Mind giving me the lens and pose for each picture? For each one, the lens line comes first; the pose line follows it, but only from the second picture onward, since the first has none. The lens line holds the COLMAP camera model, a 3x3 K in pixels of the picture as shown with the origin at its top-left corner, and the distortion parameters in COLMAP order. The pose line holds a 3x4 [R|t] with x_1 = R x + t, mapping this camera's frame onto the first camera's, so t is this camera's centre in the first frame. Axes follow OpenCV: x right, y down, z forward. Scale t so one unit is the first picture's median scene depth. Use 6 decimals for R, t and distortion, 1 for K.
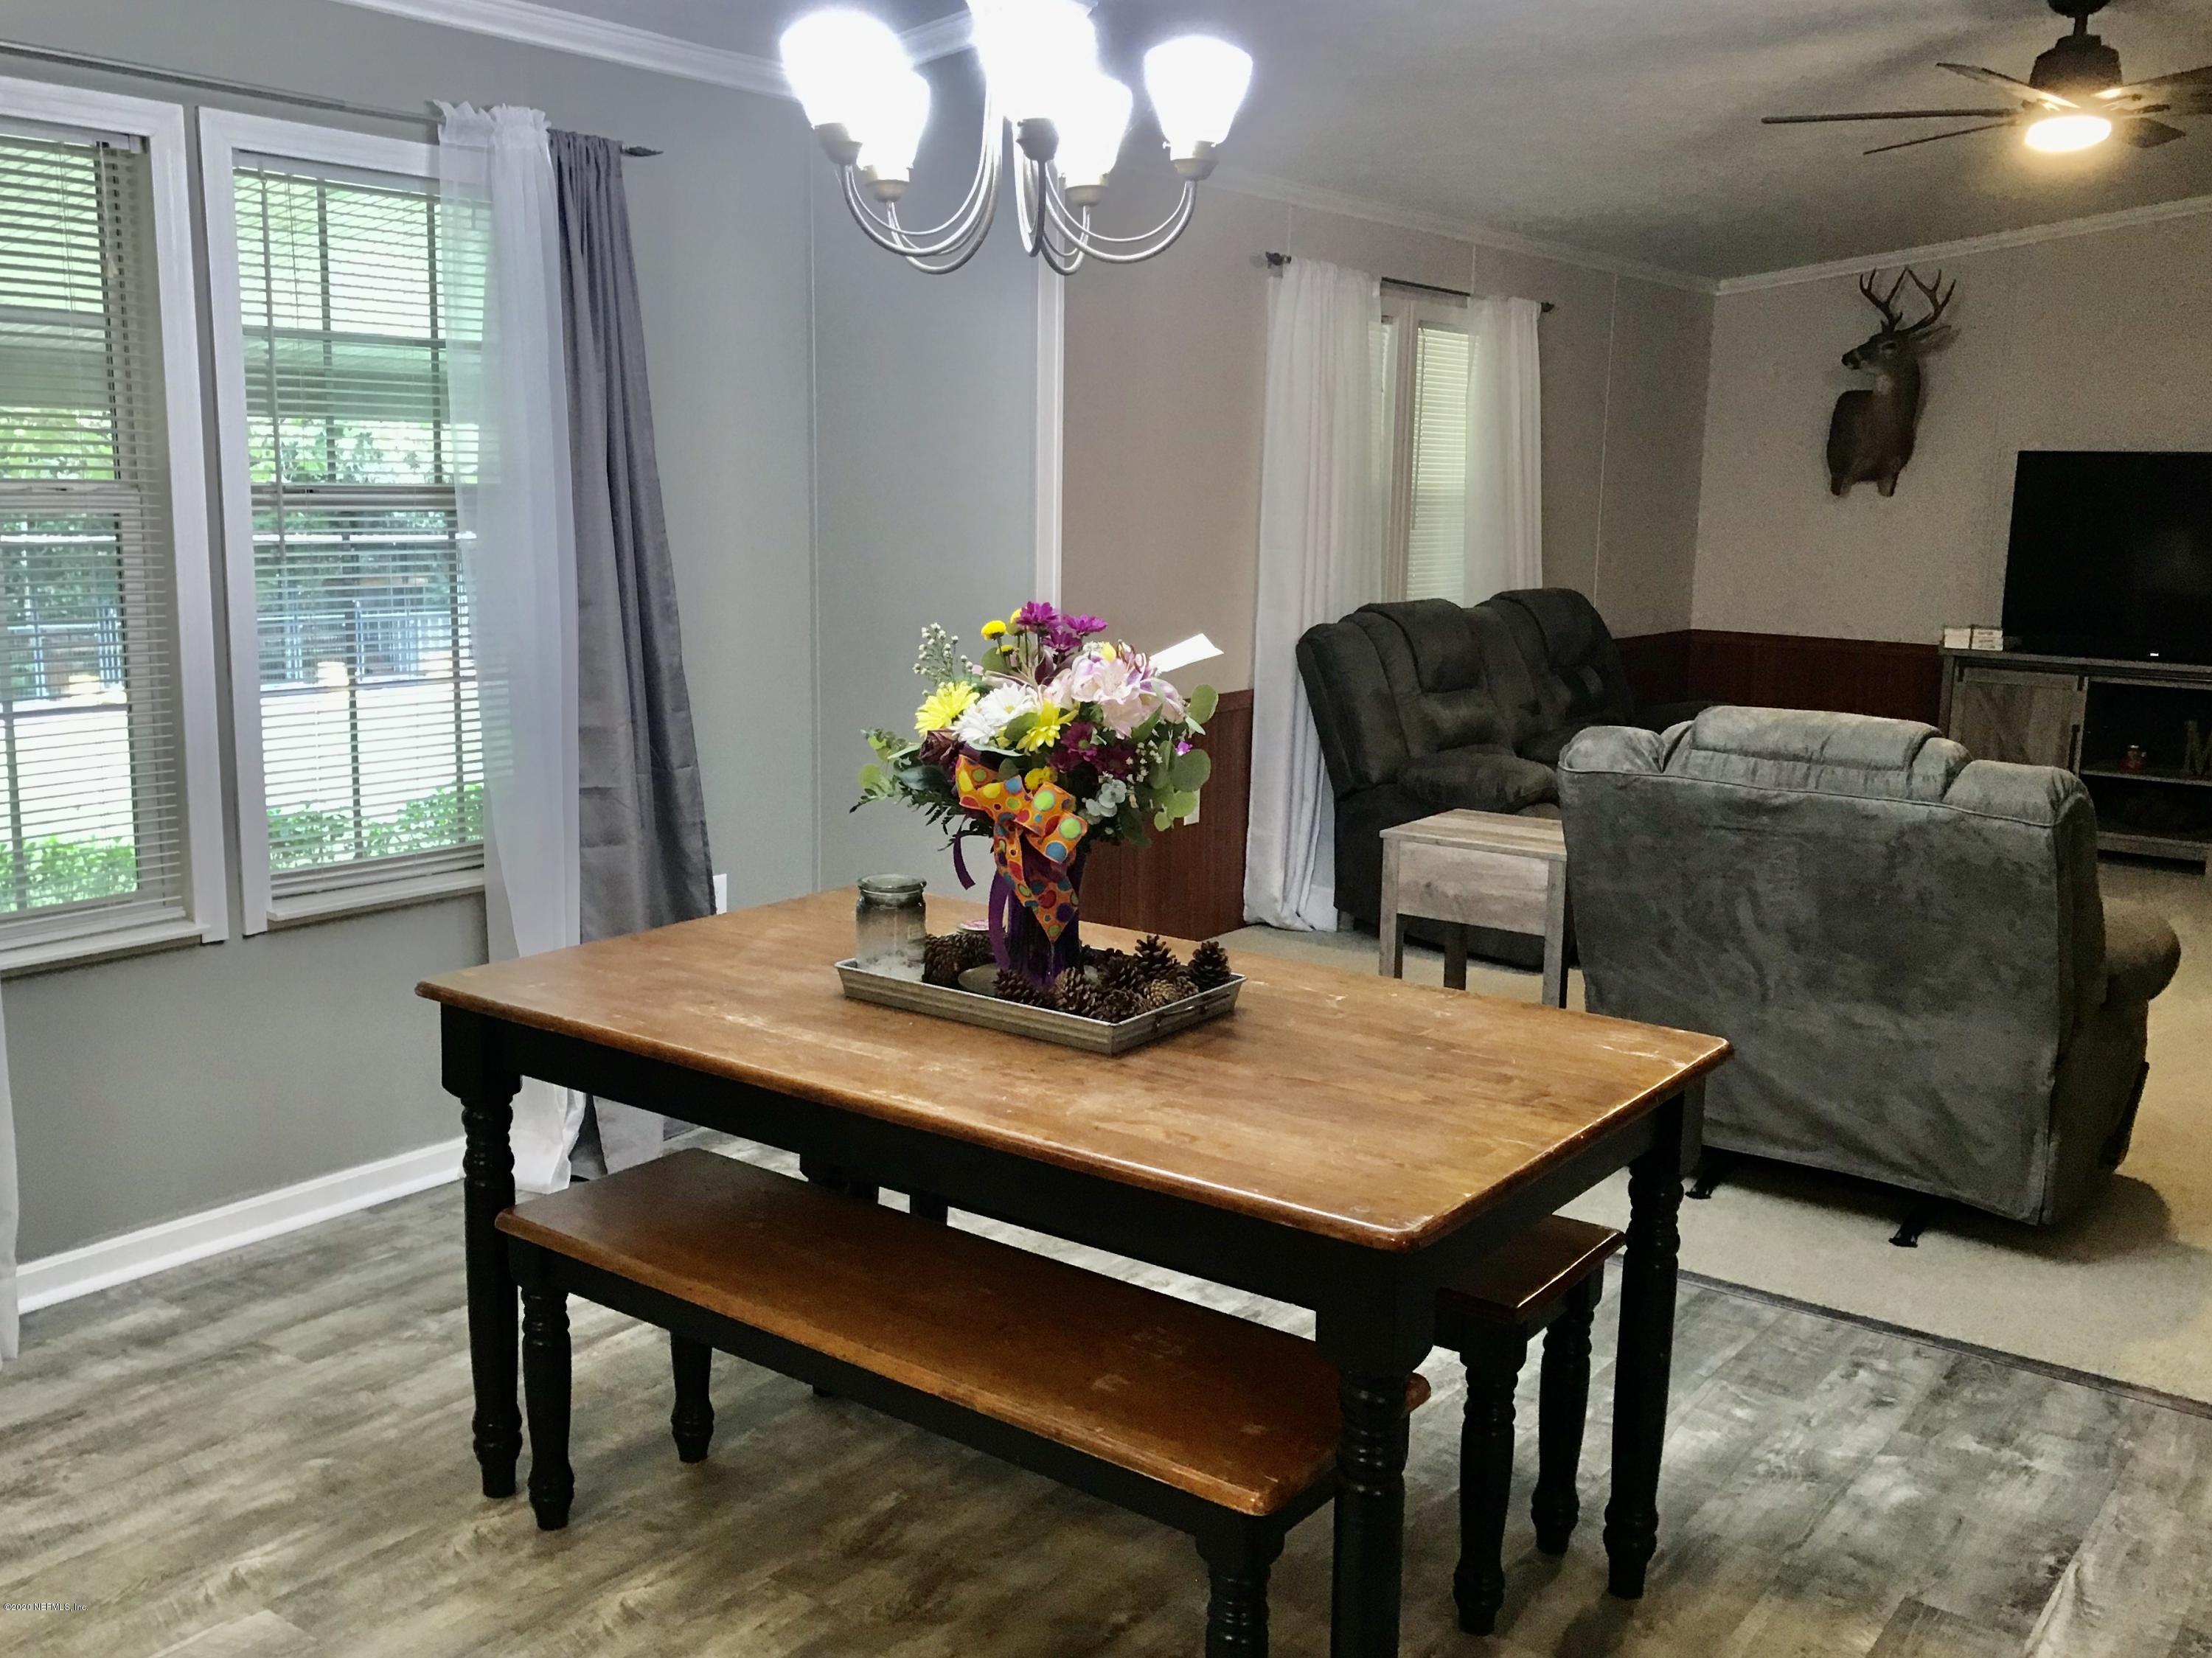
lens RADIAL K [[2020.6, 0, 1108.1], [0, 2020.6, 827.1], [0, 0, 1]] dist [-0.000806, 0.003074]
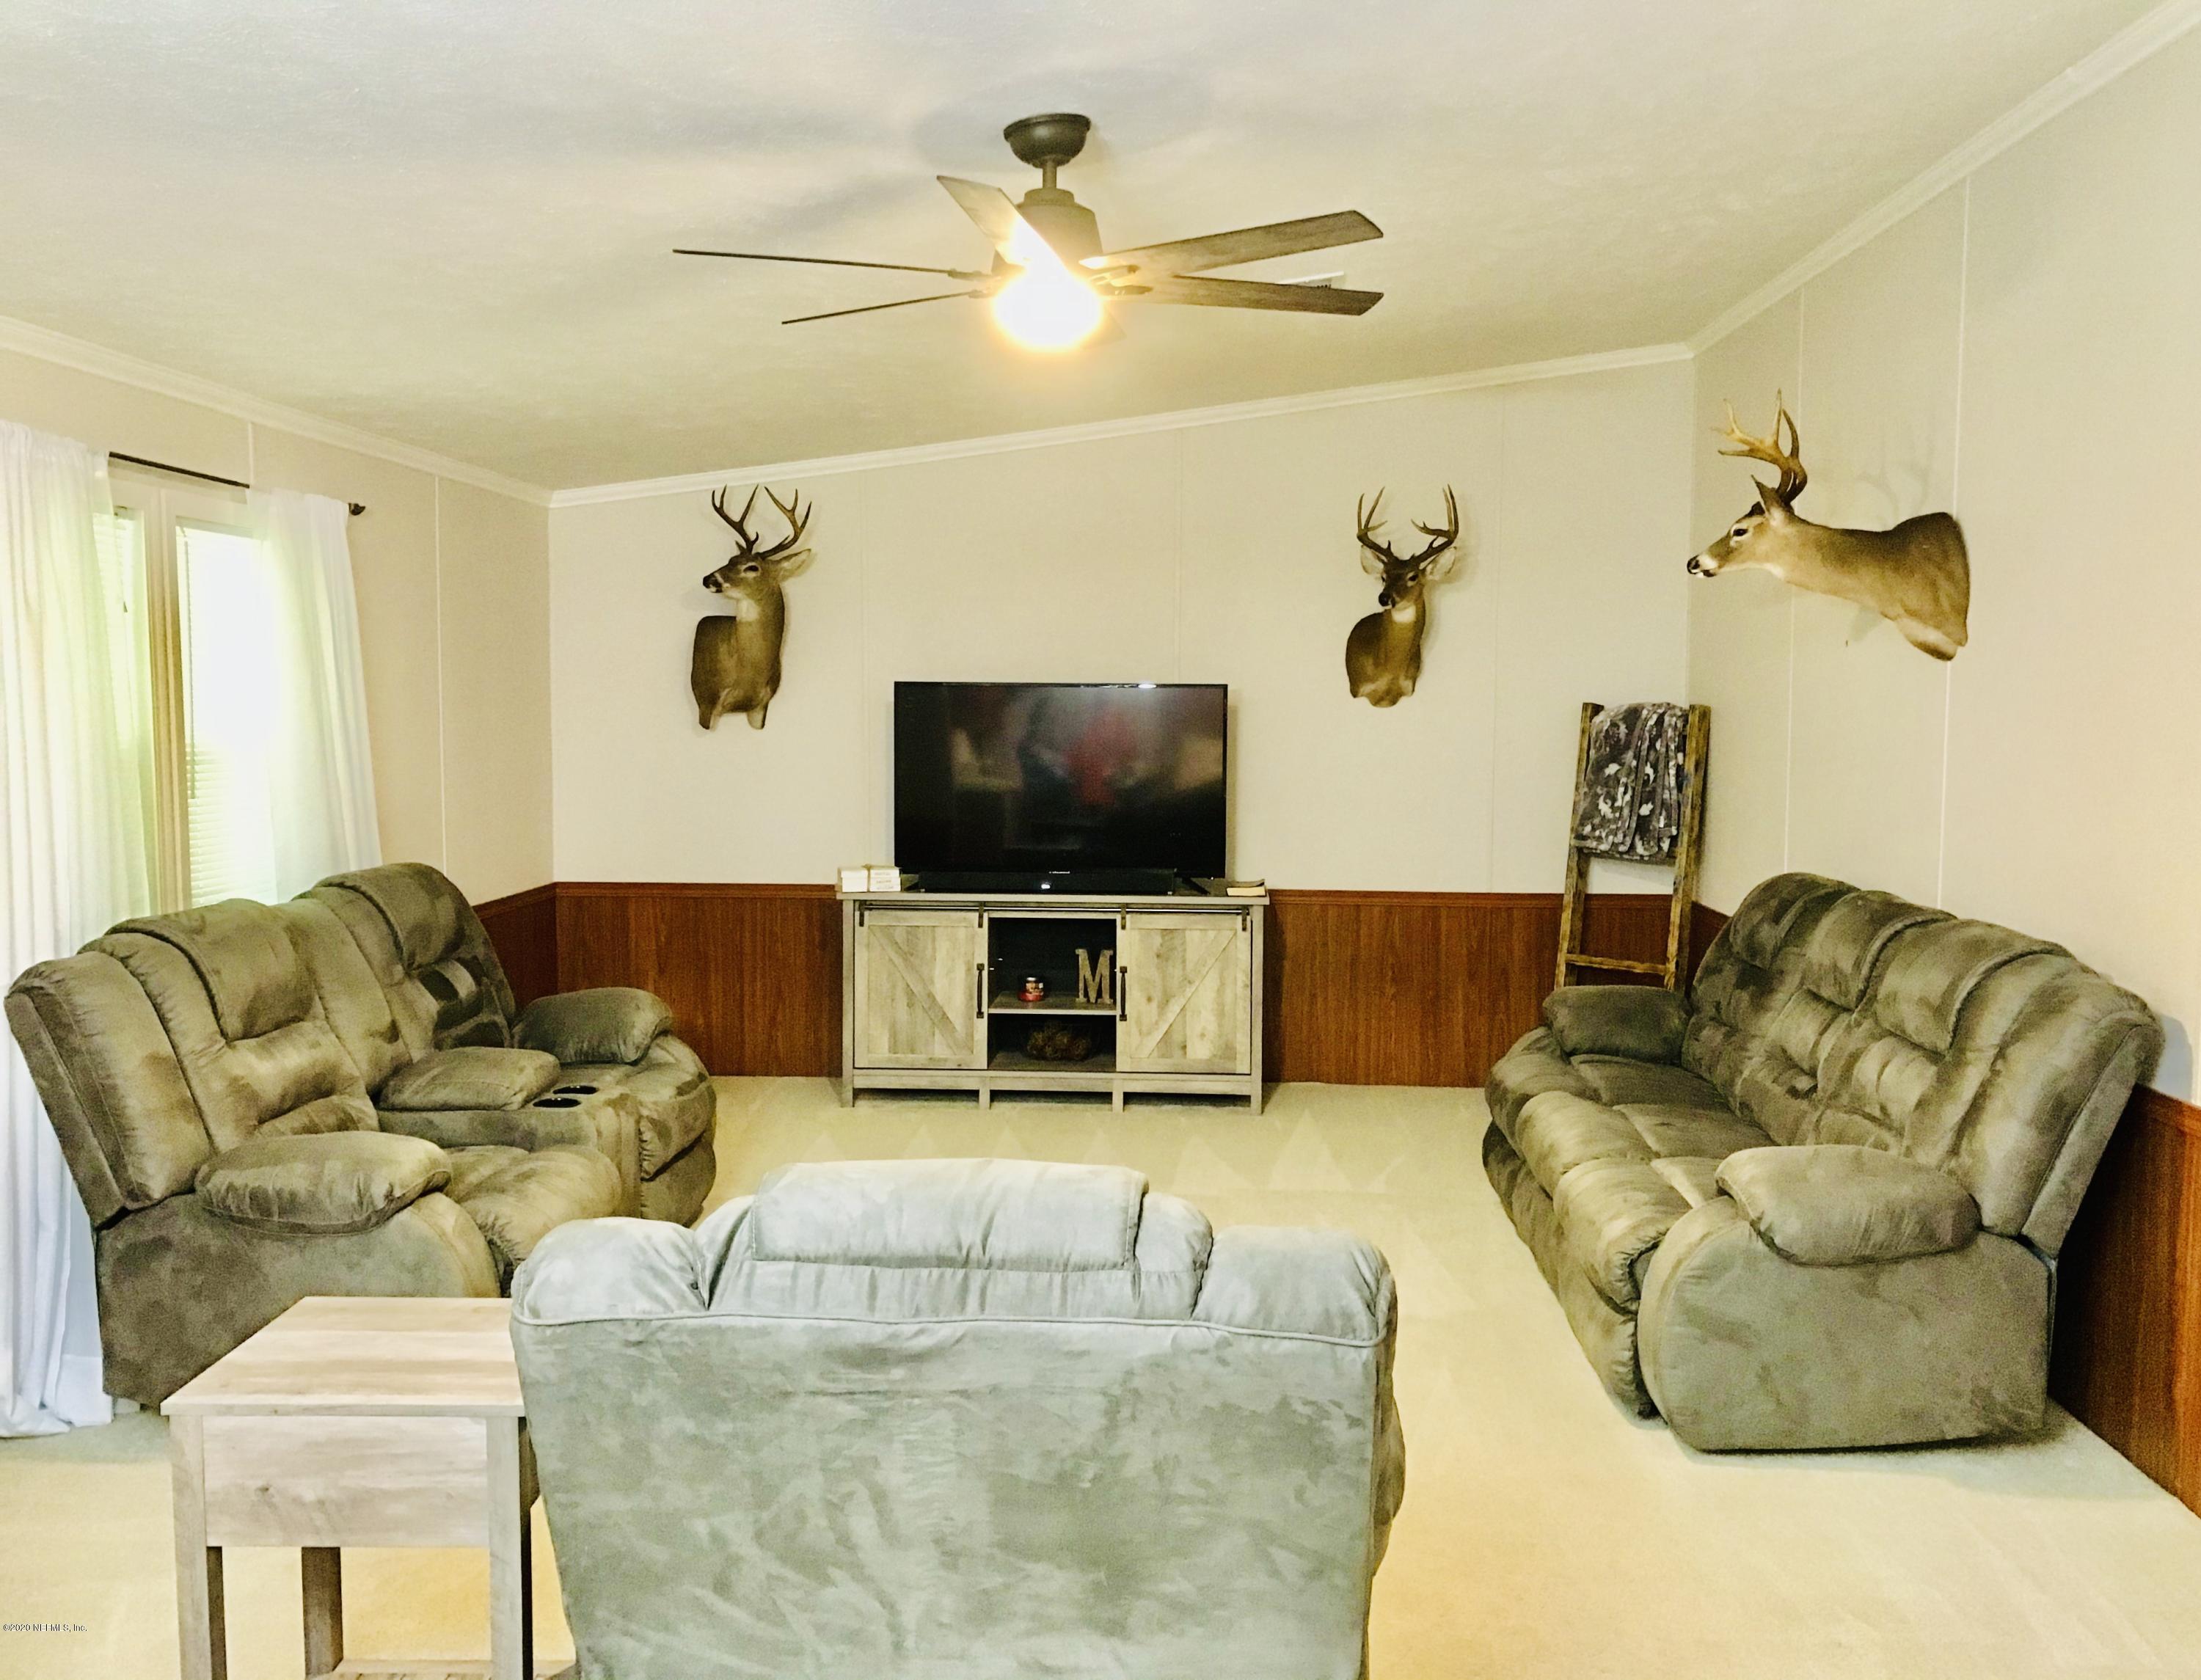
lens RADIAL K [[1853.8, 0, 1104.4], [0, 1853.8, 836.8], [0, 0, 1]] dist [0.043184, -0.066184]
pose [[0.826093, -0.058604, 0.560478, 0.068335], [0.108773, 0.992457, -0.056550, -0.092379], [-0.552936, 0.107681, 0.826237, 0.403679]]
